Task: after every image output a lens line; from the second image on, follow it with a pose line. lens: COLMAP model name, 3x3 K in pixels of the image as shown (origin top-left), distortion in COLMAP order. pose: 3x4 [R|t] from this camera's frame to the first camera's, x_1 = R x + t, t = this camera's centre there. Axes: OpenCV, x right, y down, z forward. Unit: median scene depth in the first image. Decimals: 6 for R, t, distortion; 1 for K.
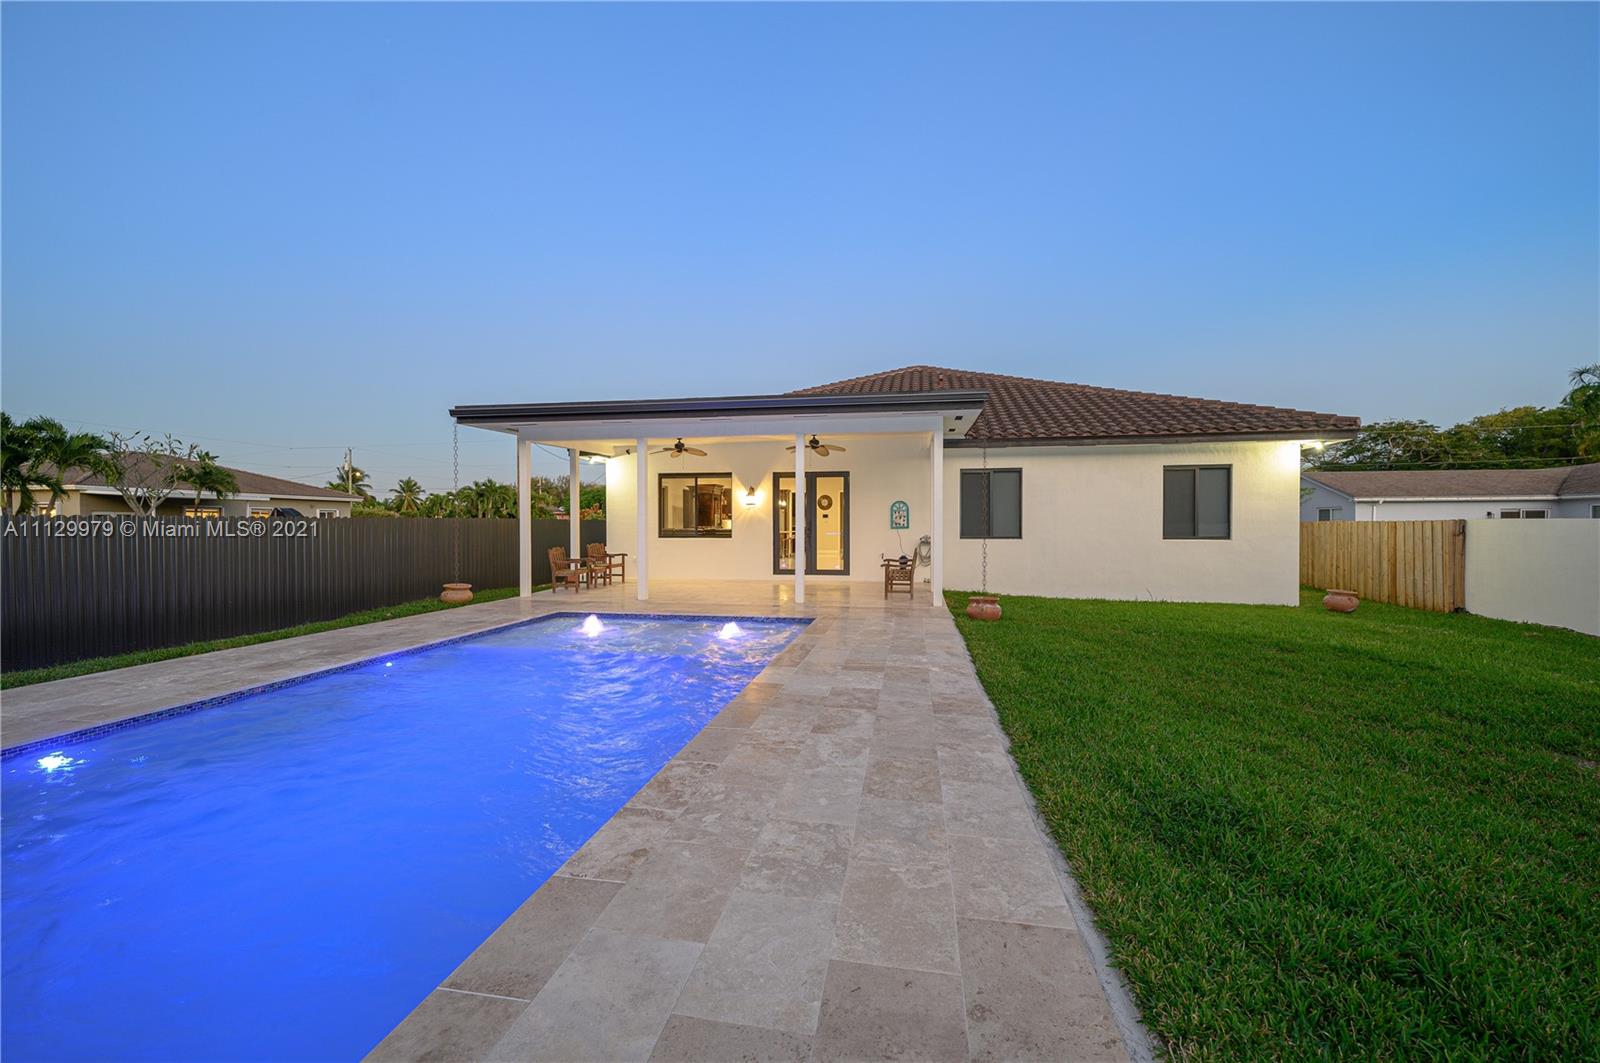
lens RADIAL K [[635.8, 0, 803.7], [0, 635.8, 529.9], [0, 0, 1]] dist [0.000132, 0.000200]
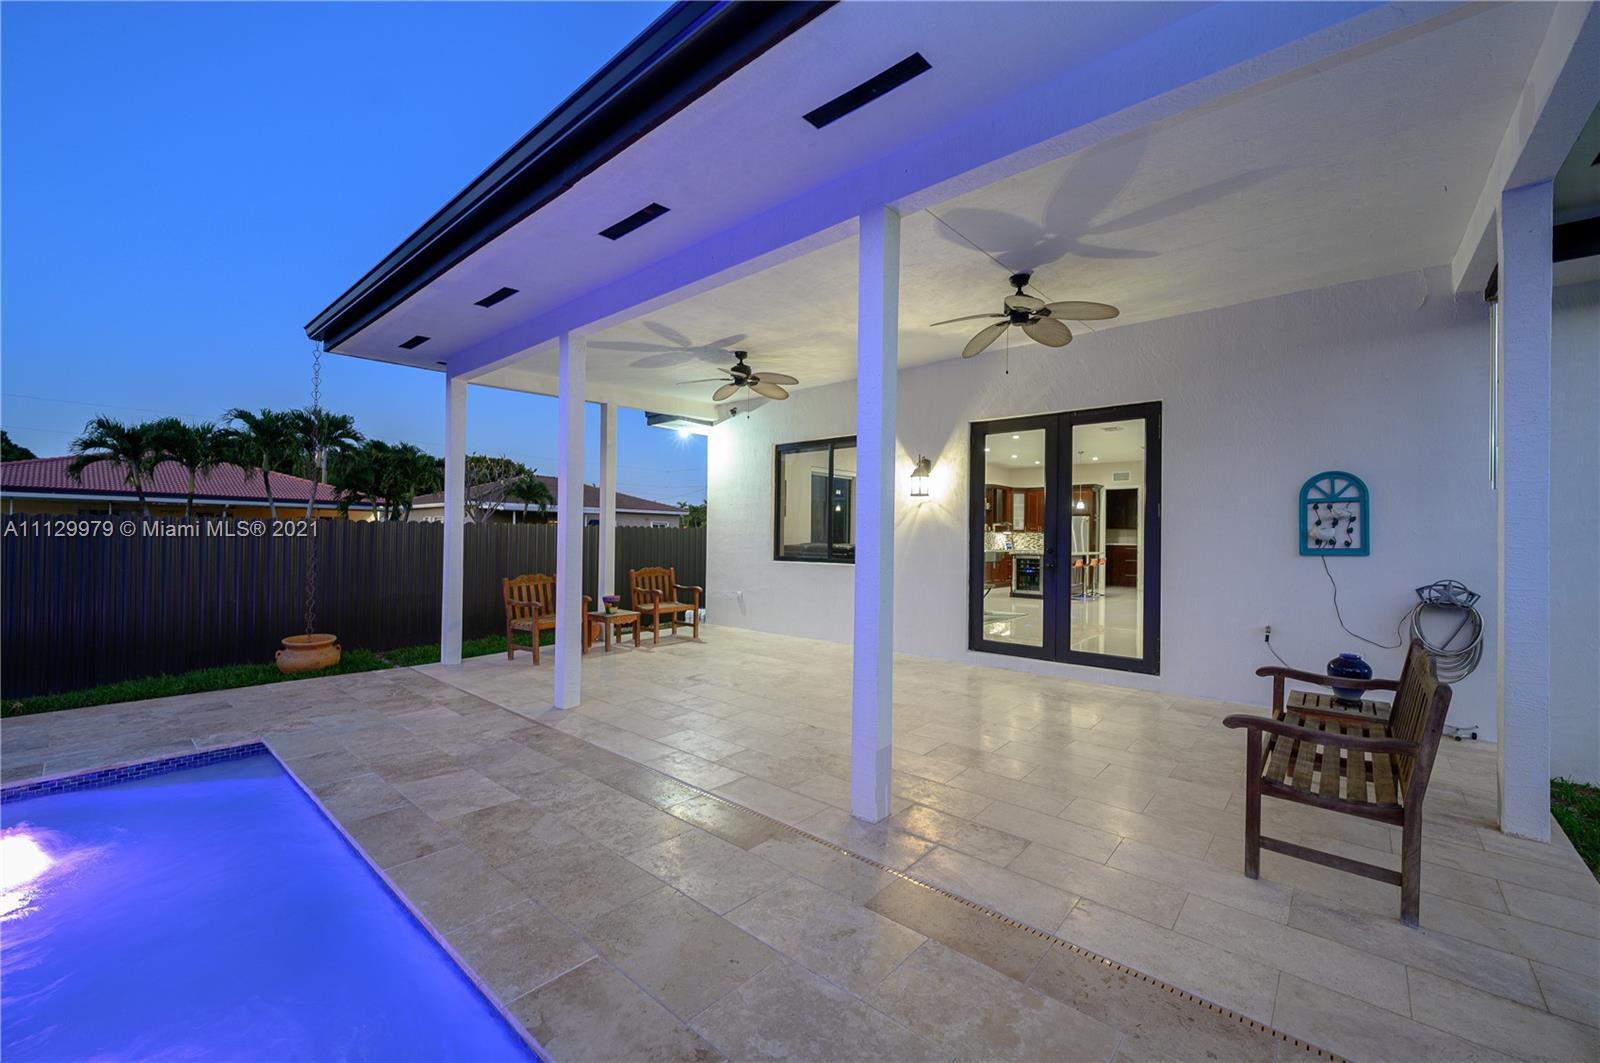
lens RADIAL K [[631.9, 0, 800.0], [0, 631.9, 531.5], [0, 0, 1]] dist [-0.000030, 0.000209]
pose [[0.853722, 0.006775, -0.520685, 0.091571], [-0.018291, 0.999688, -0.016982, -0.004344], [0.520407, 0.024021, 0.853580, 0.616052]]
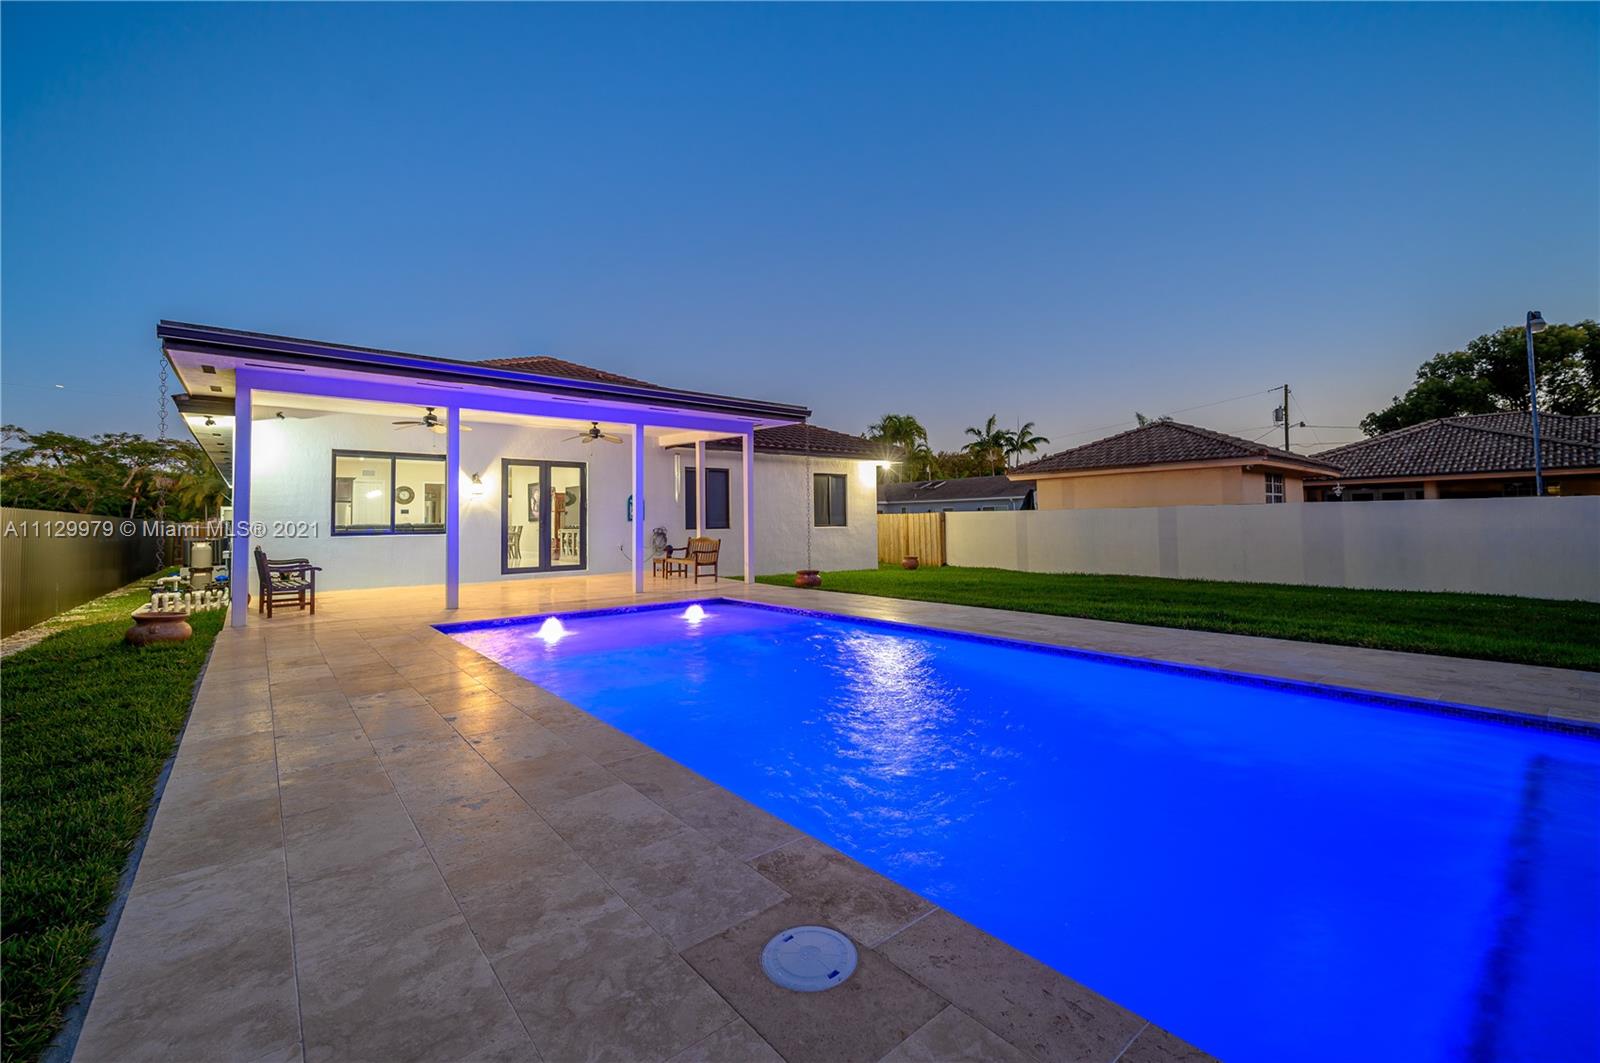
lens RADIAL K [[654.2, 0, 800.9], [0, 654.2, 503.0], [0, 0, 1]] dist [0.000008, 0.000023]
pose [[0.650091, 0.014282, 0.759722, -0.515645], [0.018521, 0.999228, -0.034633, 0.011368], [-0.759630, 0.036585, 0.649325, 0.111698]]
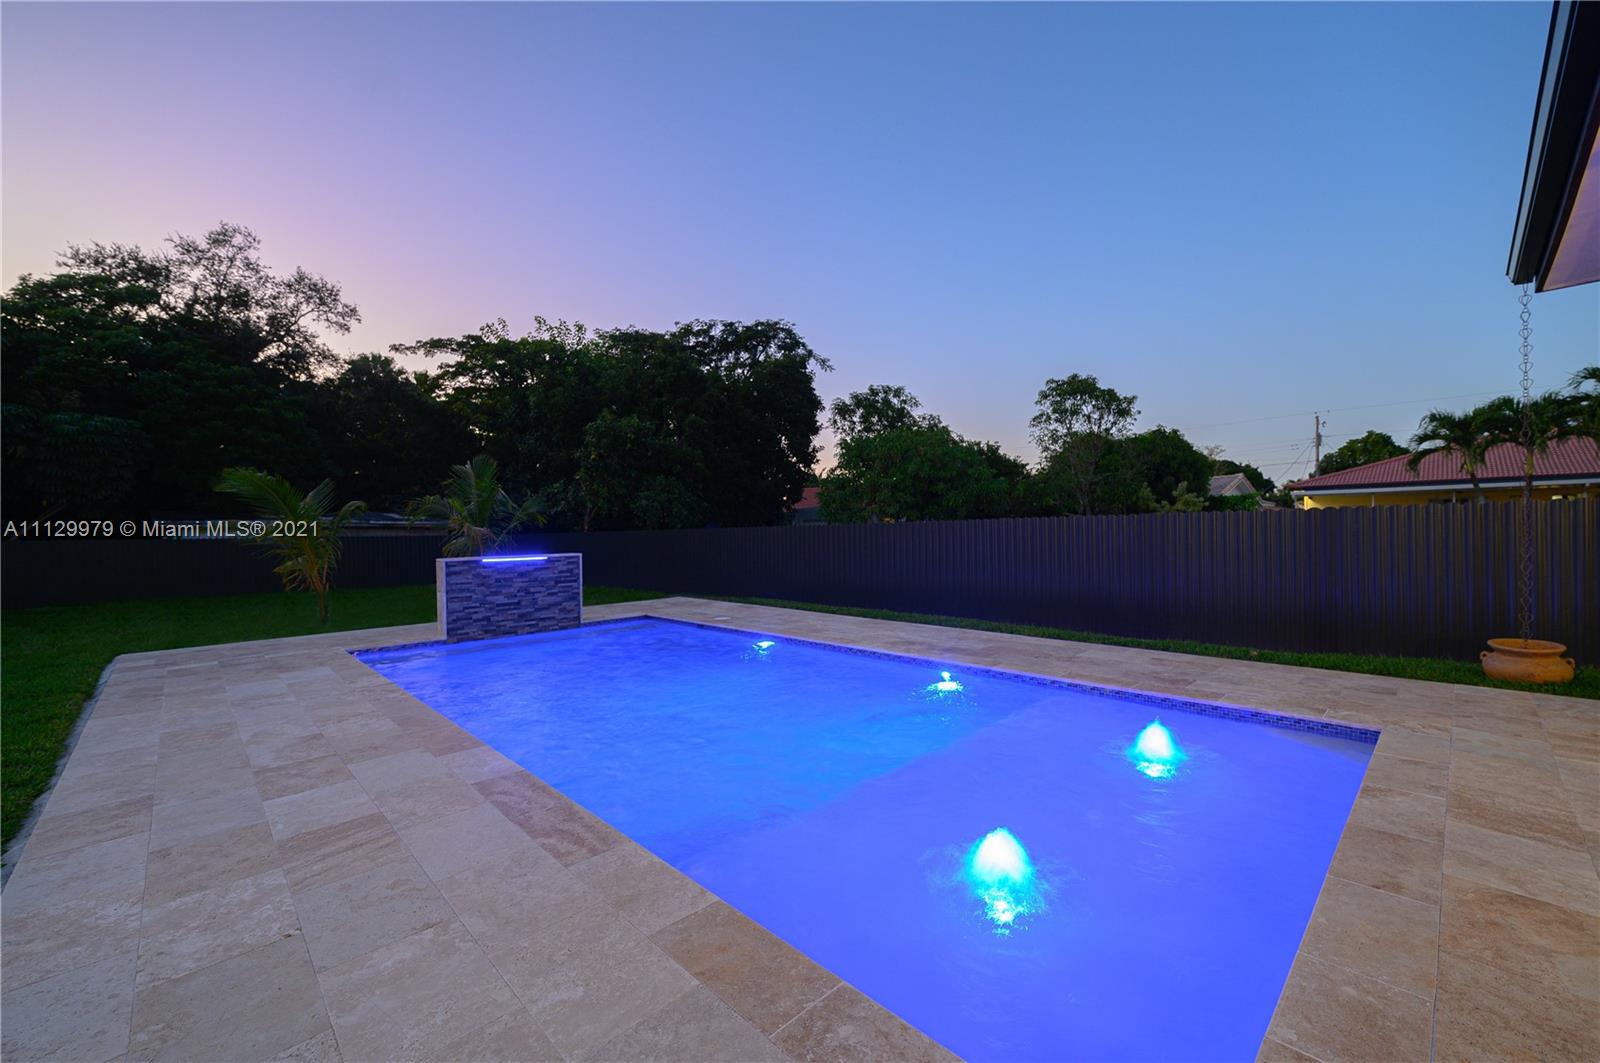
lens RADIAL K [[644.8, 0, 800.0], [0, 644.8, 531.5], [0, 0, 1]] dist [0.000291, 0.000006]
pose [[-0.593390, 0.014466, -0.804785, 0.123036], [0.013183, 0.999879, 0.008252, -0.004774], [0.804807, -0.005713, -0.593509, 0.706699]]
